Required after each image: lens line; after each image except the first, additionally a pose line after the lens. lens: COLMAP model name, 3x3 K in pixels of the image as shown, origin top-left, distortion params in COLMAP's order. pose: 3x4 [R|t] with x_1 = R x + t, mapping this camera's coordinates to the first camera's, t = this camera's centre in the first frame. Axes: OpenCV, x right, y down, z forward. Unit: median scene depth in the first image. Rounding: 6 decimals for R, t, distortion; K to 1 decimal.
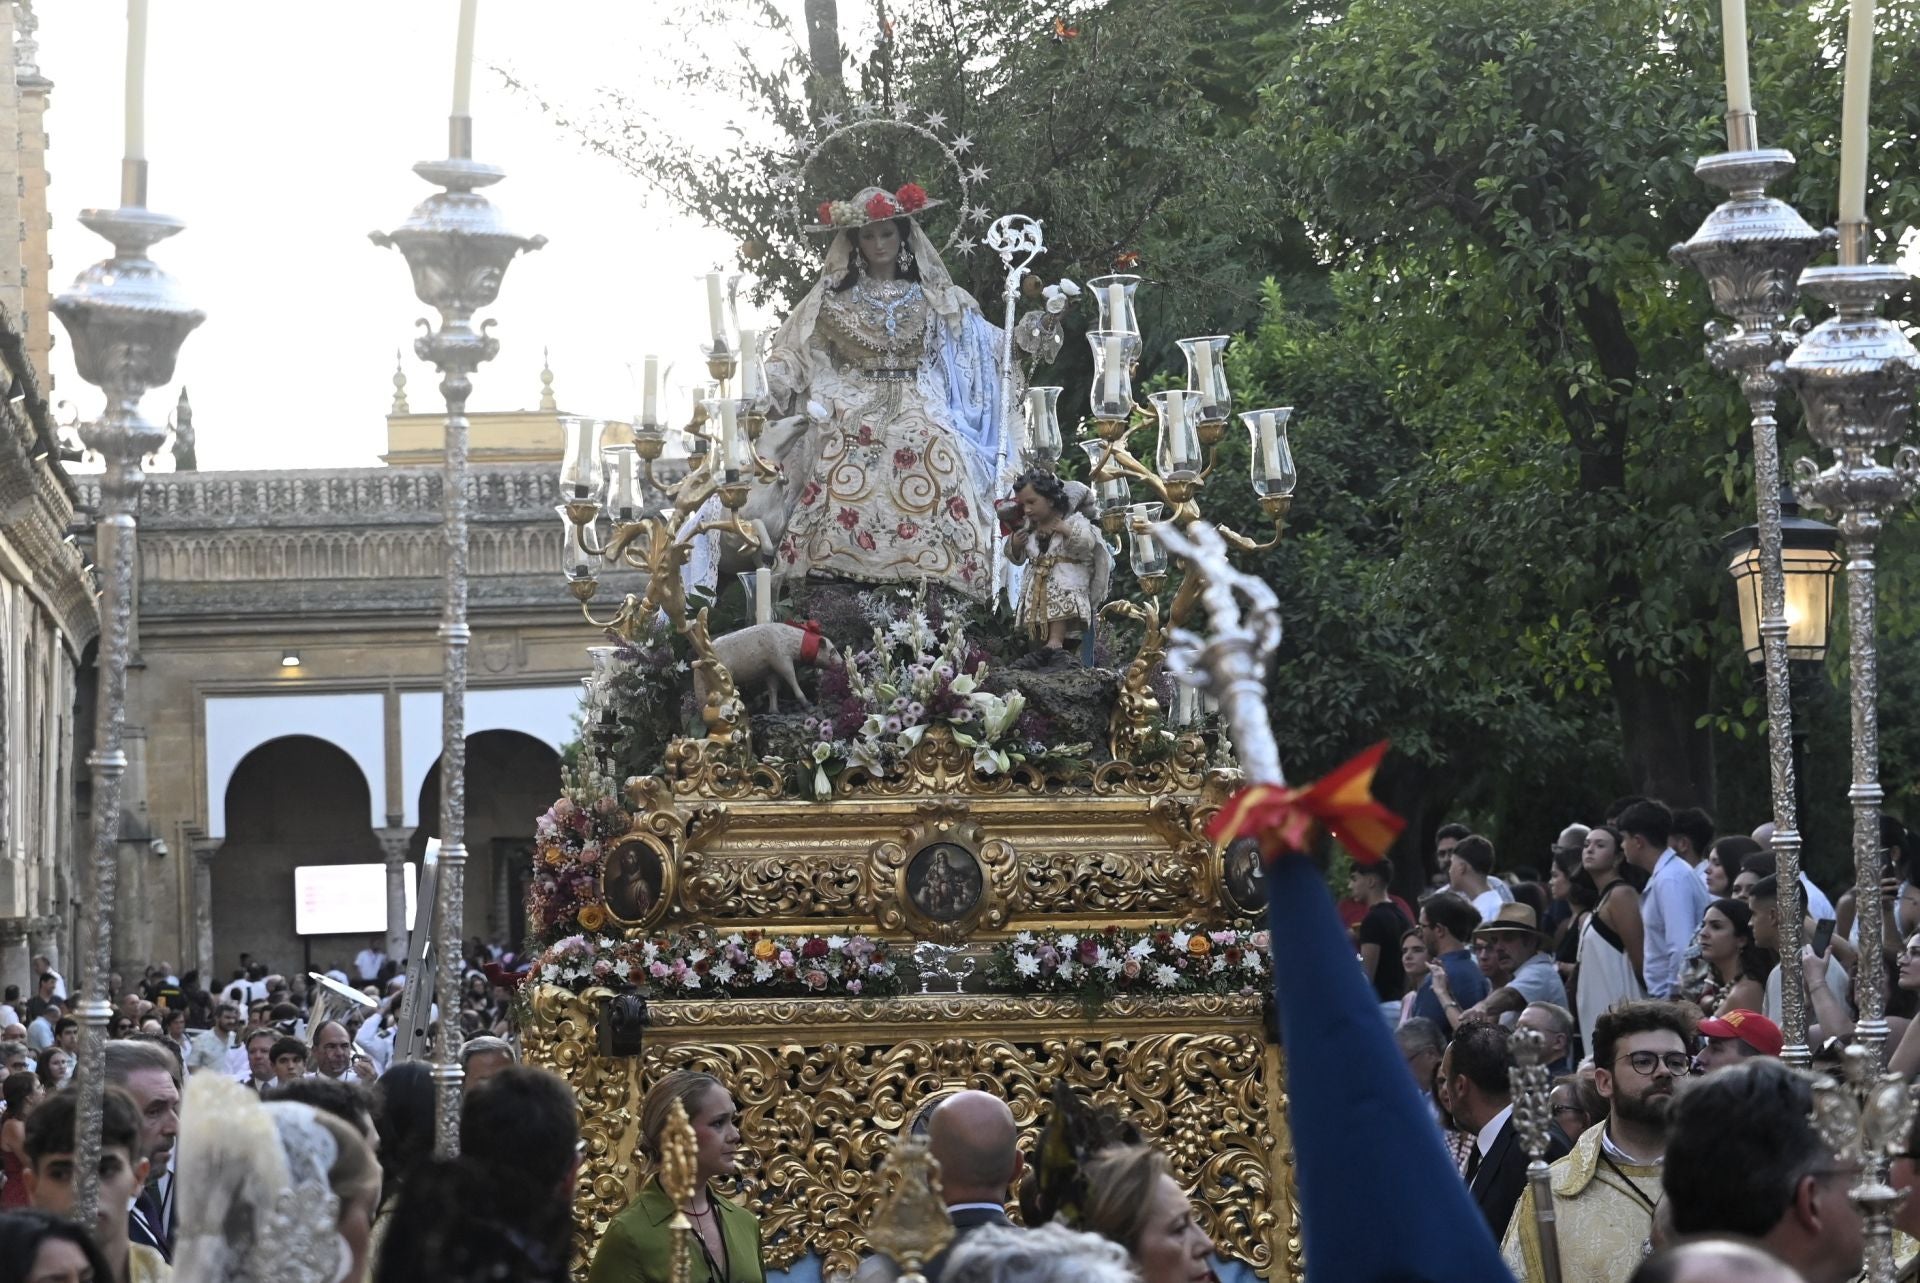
lens RADIAL K [[3488.6, 0, 1018.4], [0, 3488.6, 644.3], [0, 0, 1]] dist [0.131903, 0.149191]
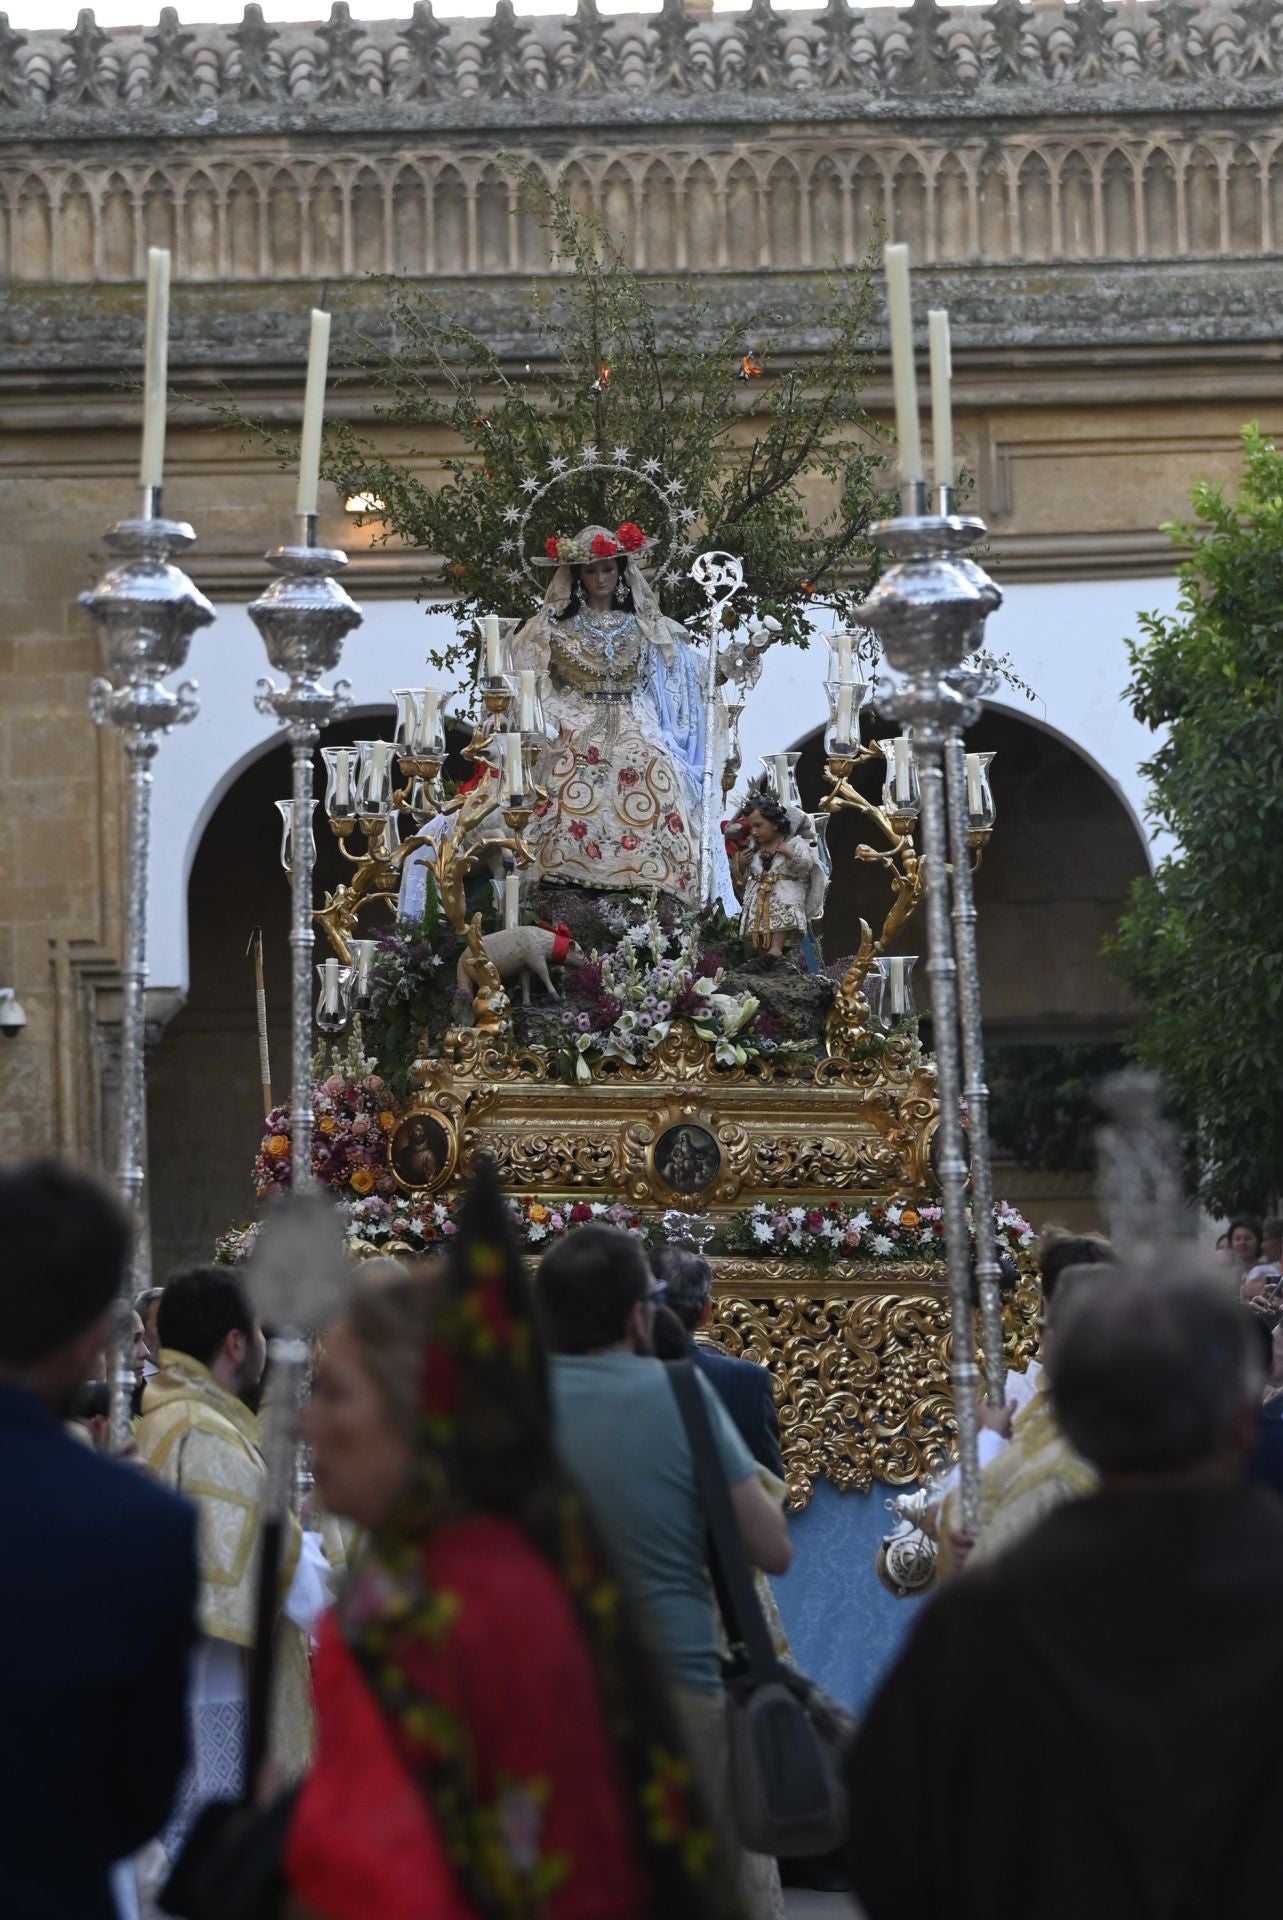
lens RADIAL K [[4063.9, 0, 641.5], [0, 4063.9, 960.0], [0, 0, 1]] dist [0.163983, -1.927463]
pose [[0.997799, 0.029148, 0.059565, -0.117038], [-0.030218, 0.999396, 0.017149, -0.019600], [-0.059030, -0.018912, 0.998077, -0.329707]]
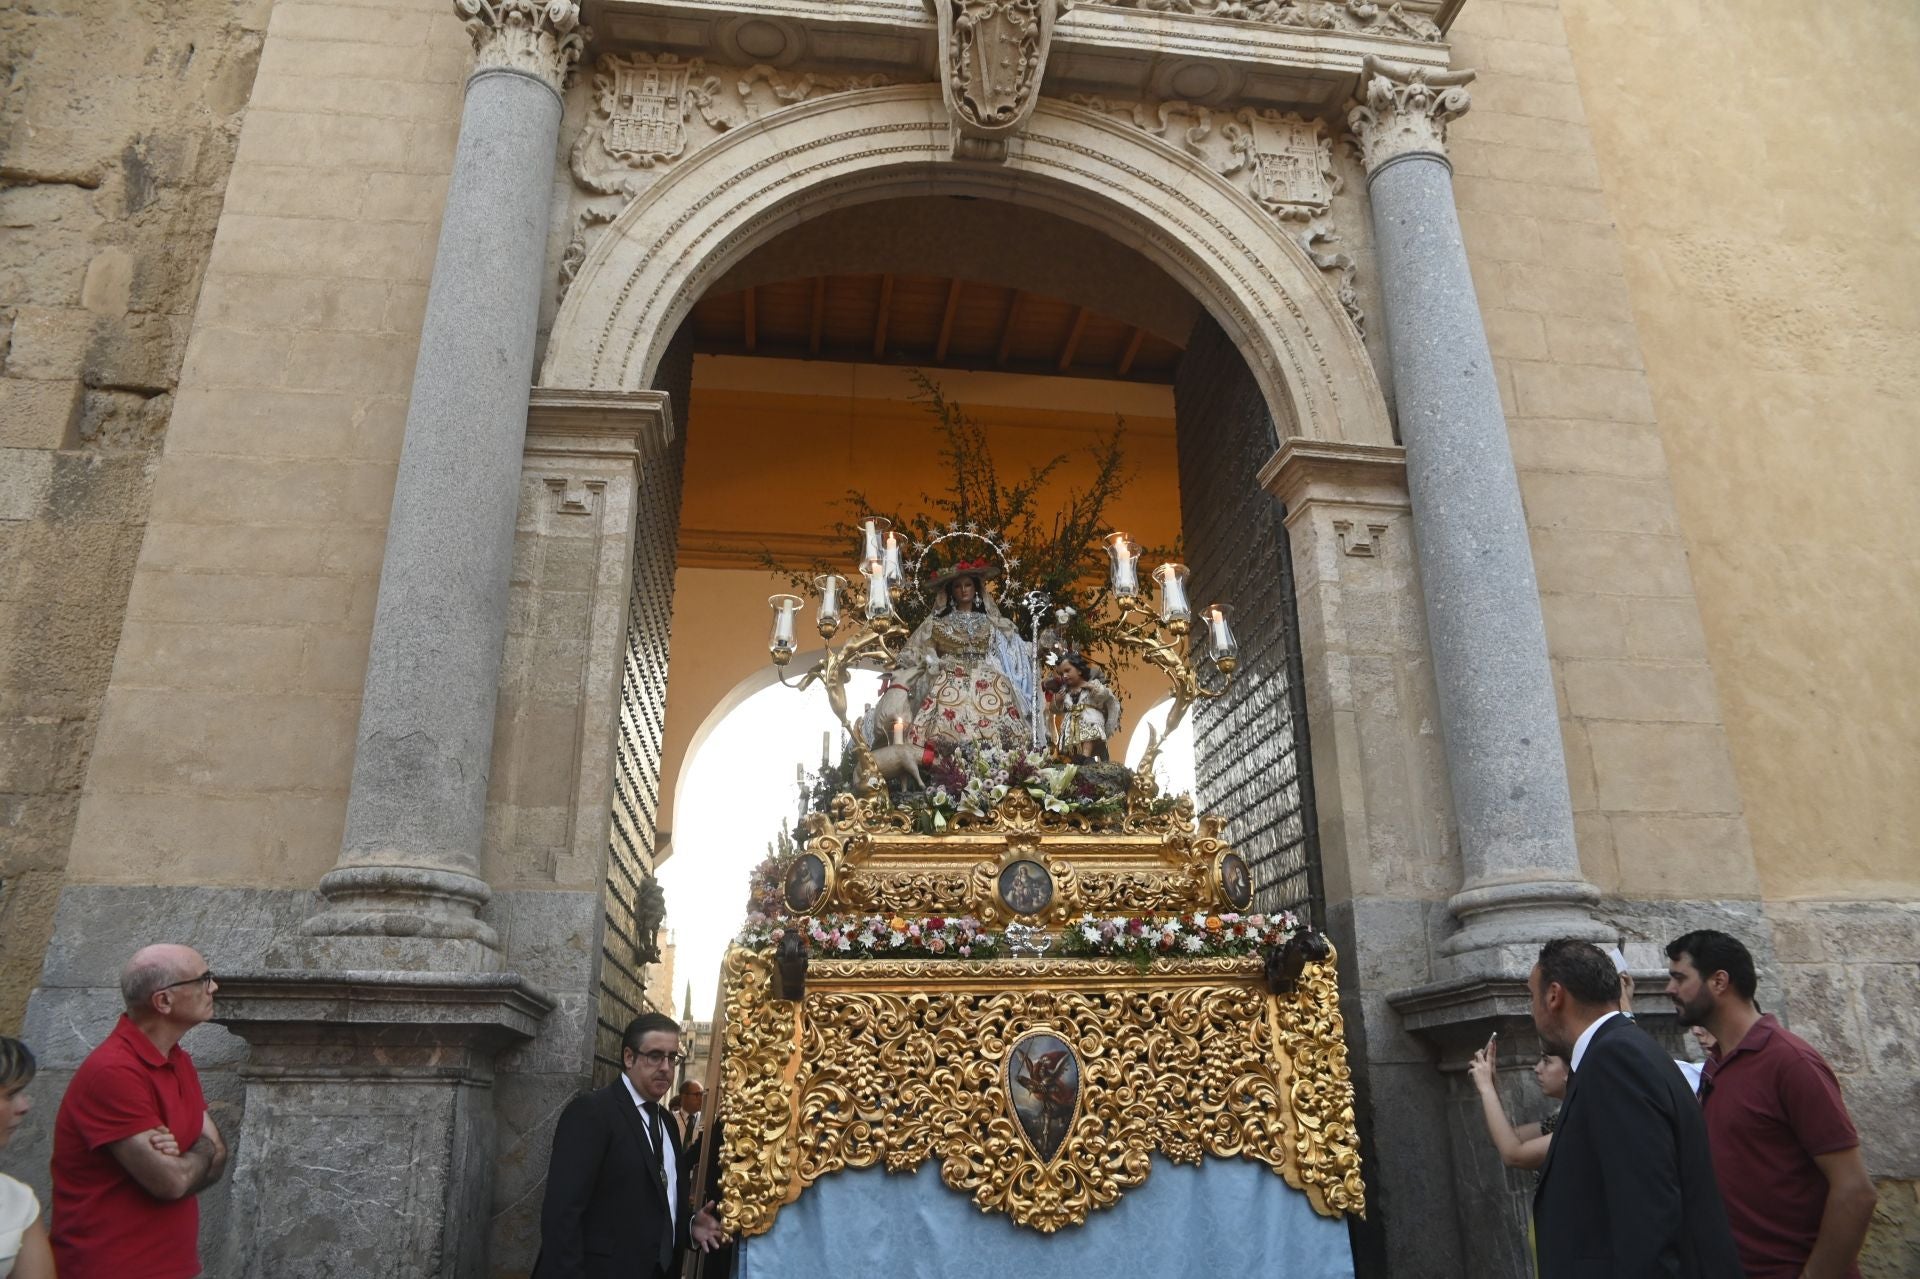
lens RADIAL K [[1100.3, 0, 980.8], [0, 1100.3, 720.0], [0, 0, 1]] dist [-0.067259, 0.000581]
pose [[0.999944, -0.008213, 0.006651, -0.041567], [0.009708, 0.962519, -0.271040, 0.122618], [-0.004176, 0.271089, 0.962545, 0.550853]]
